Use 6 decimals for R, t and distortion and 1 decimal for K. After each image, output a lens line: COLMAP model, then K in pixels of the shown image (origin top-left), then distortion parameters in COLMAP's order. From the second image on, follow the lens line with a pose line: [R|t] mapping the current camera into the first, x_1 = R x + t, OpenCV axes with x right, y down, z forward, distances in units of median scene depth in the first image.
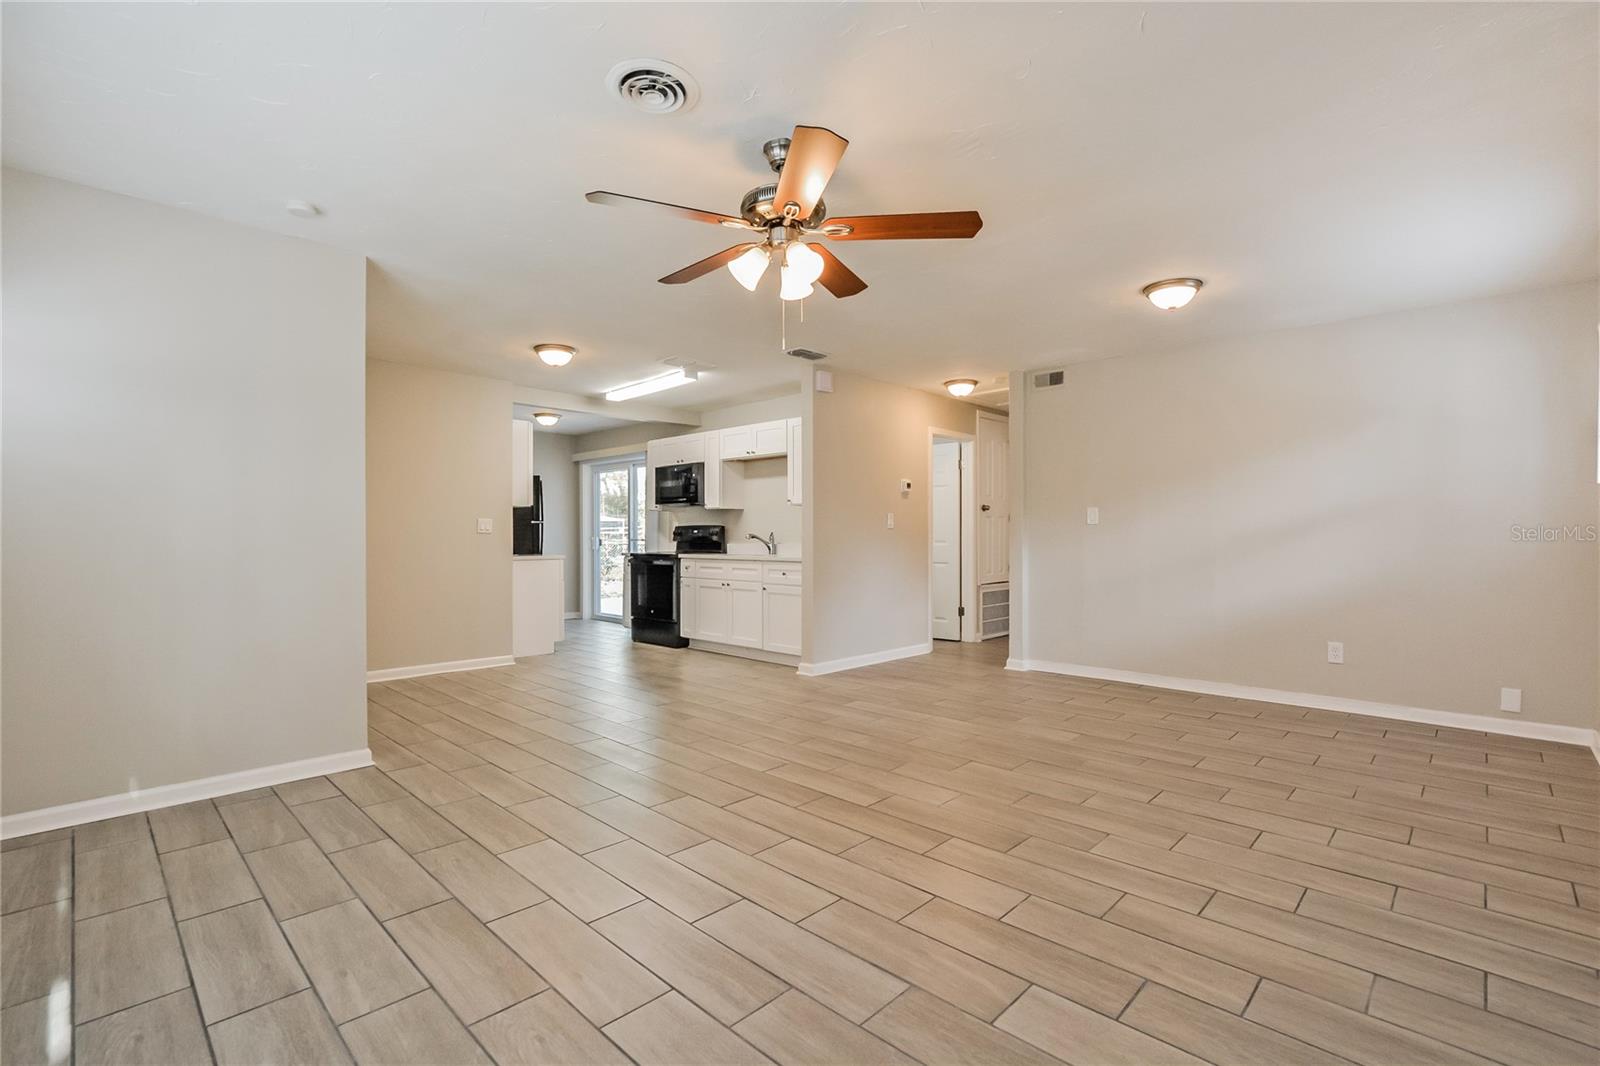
lens RADIAL K [[720.3, 0, 800.0], [0, 720.3, 533.0], [0, 0, 1]] dist [-0.038710, 0.005571]
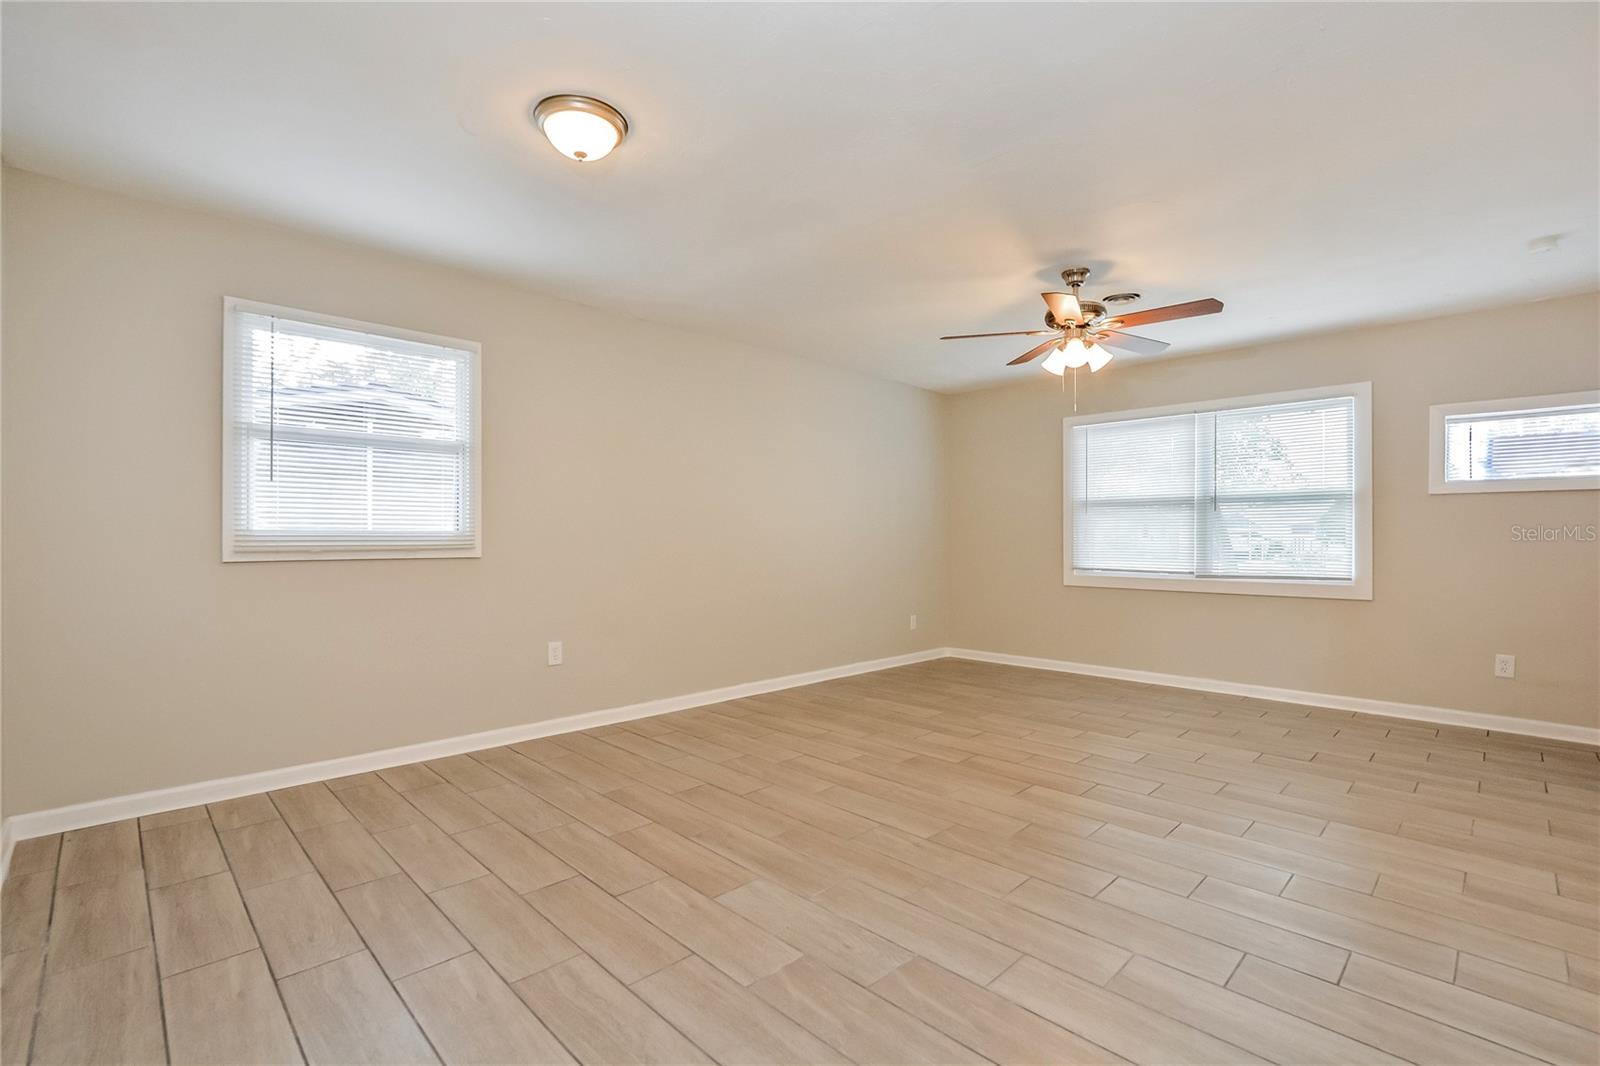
lens RADIAL K [[720.3, 0, 800.0], [0, 720.3, 533.0], [0, 0, 1]] dist [-0.038710, 0.005571]
pose [[-0.999752, -0.003802, 0.021950, 0.427012], [-0.003970, 0.999963, -0.007613, 0.004039], [-0.021920, -0.007698, -0.999730, 2.092022]]
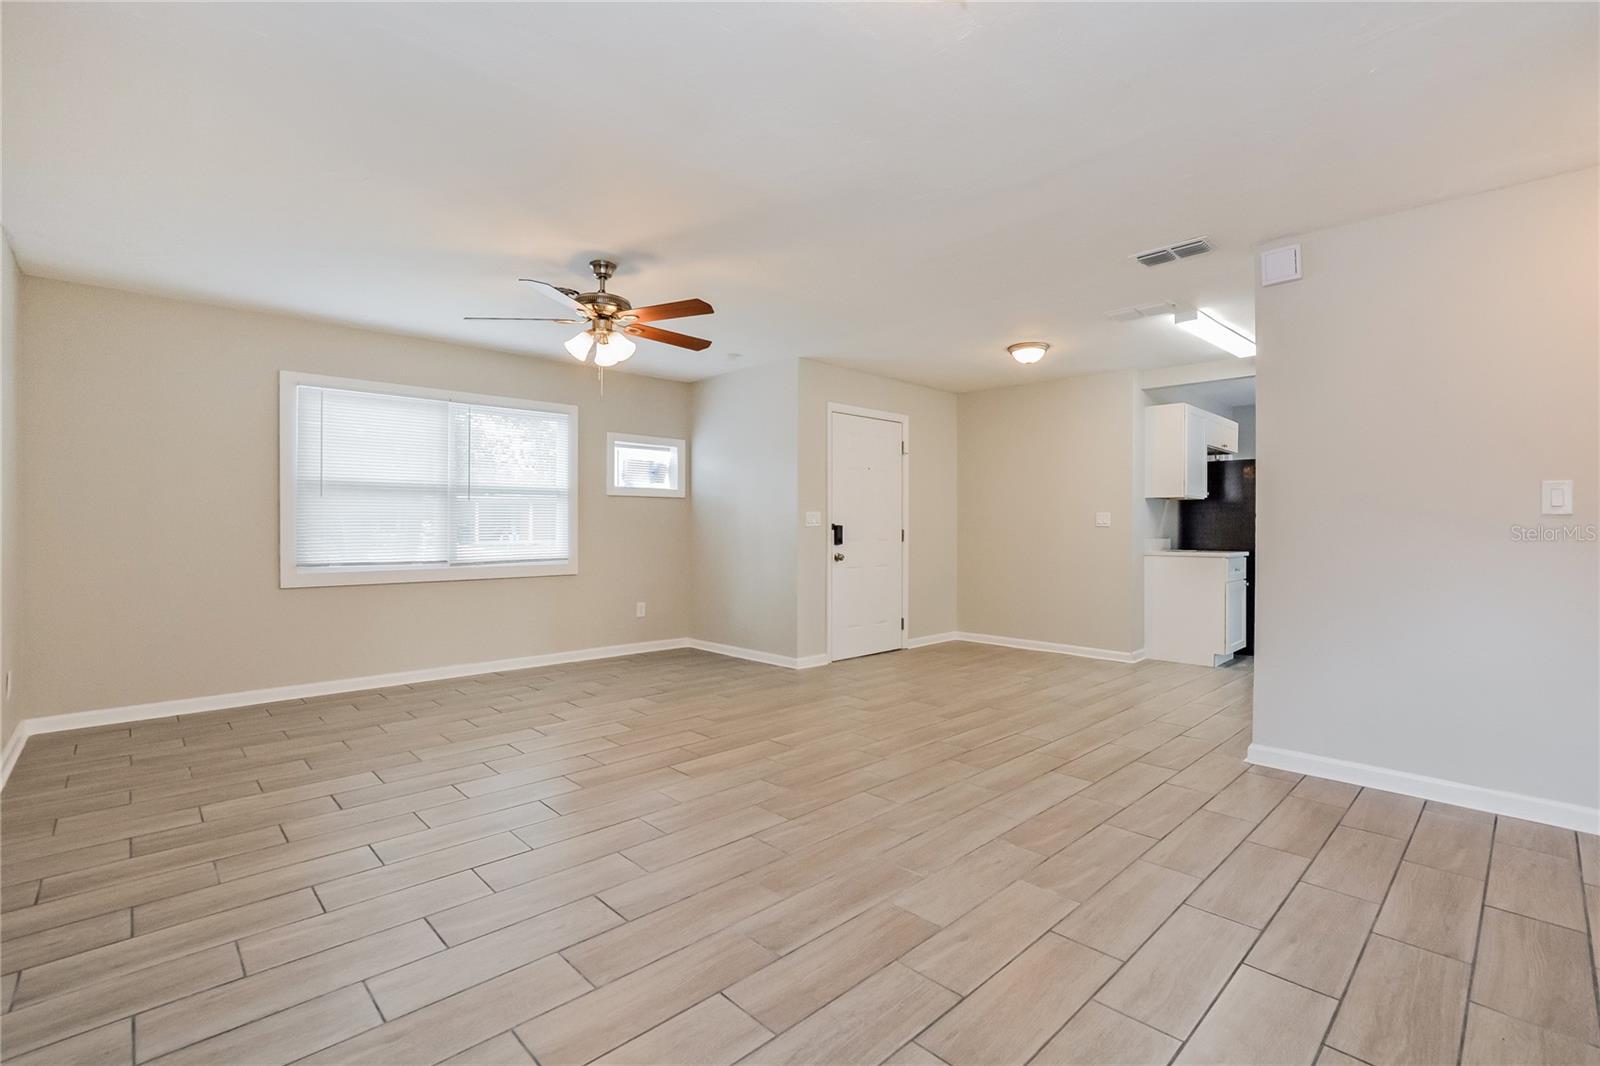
lens RADIAL K [[718.3, 0, 794.2], [0, 718.3, 527.4], [0, 0, 1]] dist [-0.024569, -0.000238]
pose [[-0.040777, 0.000492, -0.999168, 1.211983], [0.000657, 1.000000, 0.000466, 0.001015], [0.999168, -0.000638, -0.040778, 1.234711]]
